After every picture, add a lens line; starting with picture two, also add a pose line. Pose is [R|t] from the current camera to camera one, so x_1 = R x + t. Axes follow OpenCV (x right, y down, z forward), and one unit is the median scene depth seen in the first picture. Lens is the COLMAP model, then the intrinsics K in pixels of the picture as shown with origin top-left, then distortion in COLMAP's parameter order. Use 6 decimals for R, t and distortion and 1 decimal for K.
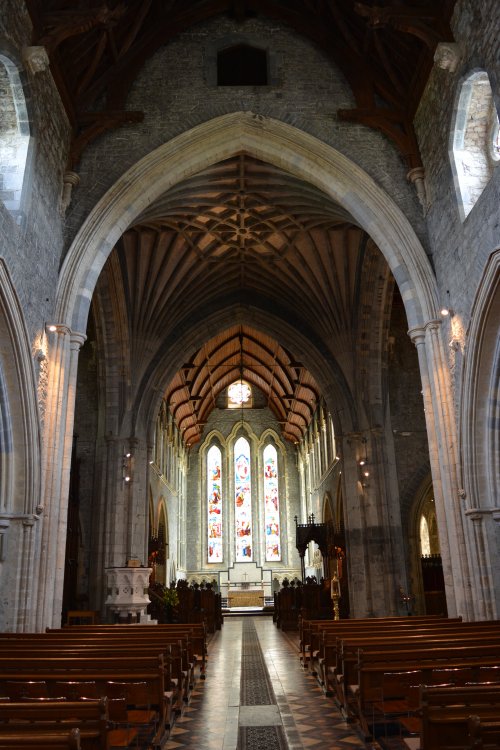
lens RADIAL K [[598.3, 0, 249.2], [0, 598.3, 372.7], [0, 0, 1]] dist [-0.096610, 0.018880]
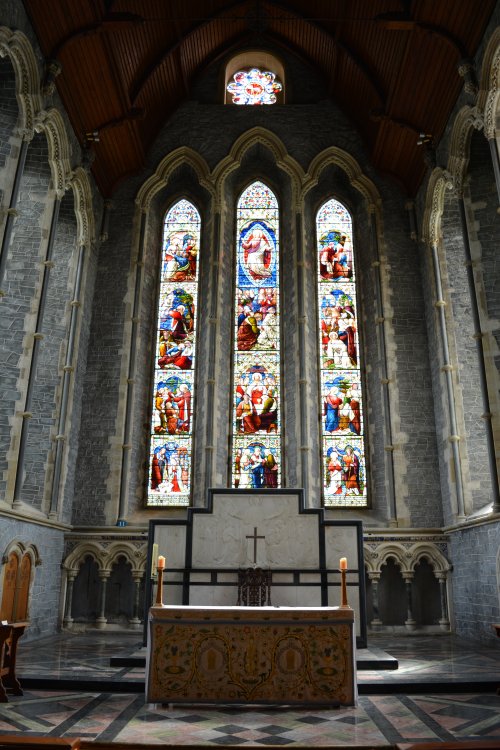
lens RADIAL K [[598.3, 0, 248.9], [0, 598.3, 376.8], [0, 0, 1]] dist [-0.096610, 0.018880]
pose [[0.998978, 0.018952, -0.041028, -0.000331], [-0.017934, 0.999525, 0.025051, 0.250609], [0.041483, -0.024289, 0.998844, 0.705793]]
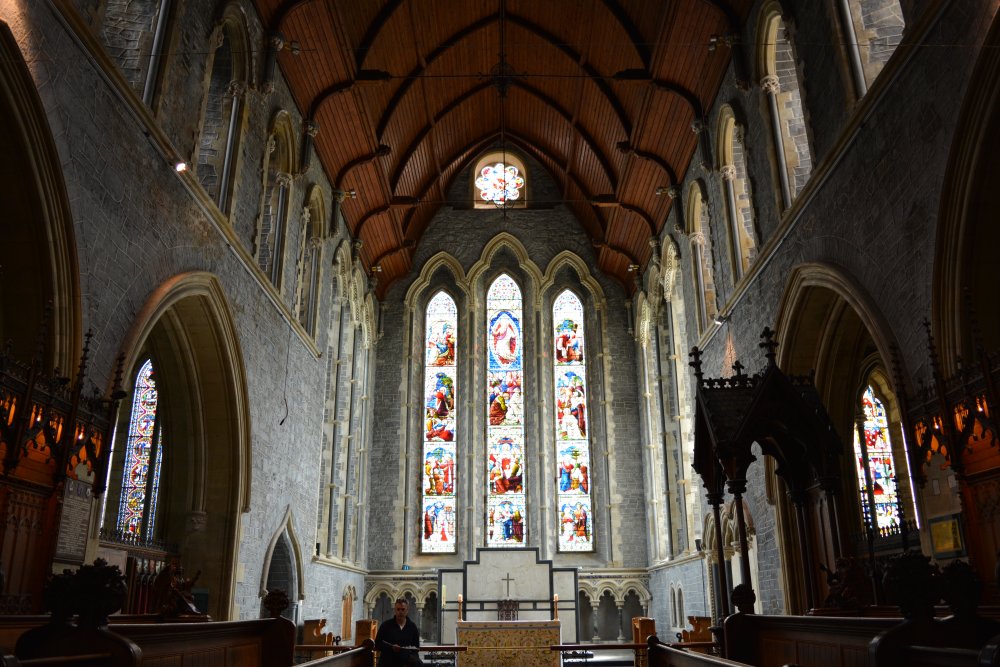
lens RADIAL K [[797.8, 0, 494.0], [0, 797.8, 331.6], [0, 0, 1]] dist [-0.096610, 0.018880]
pose [[0.999421, 0.006336, -0.033422, 0.000449], [-0.005980, 0.999924, 0.010744, 0.163363], [0.033487, -0.010538, 0.999384, 0.458439]]
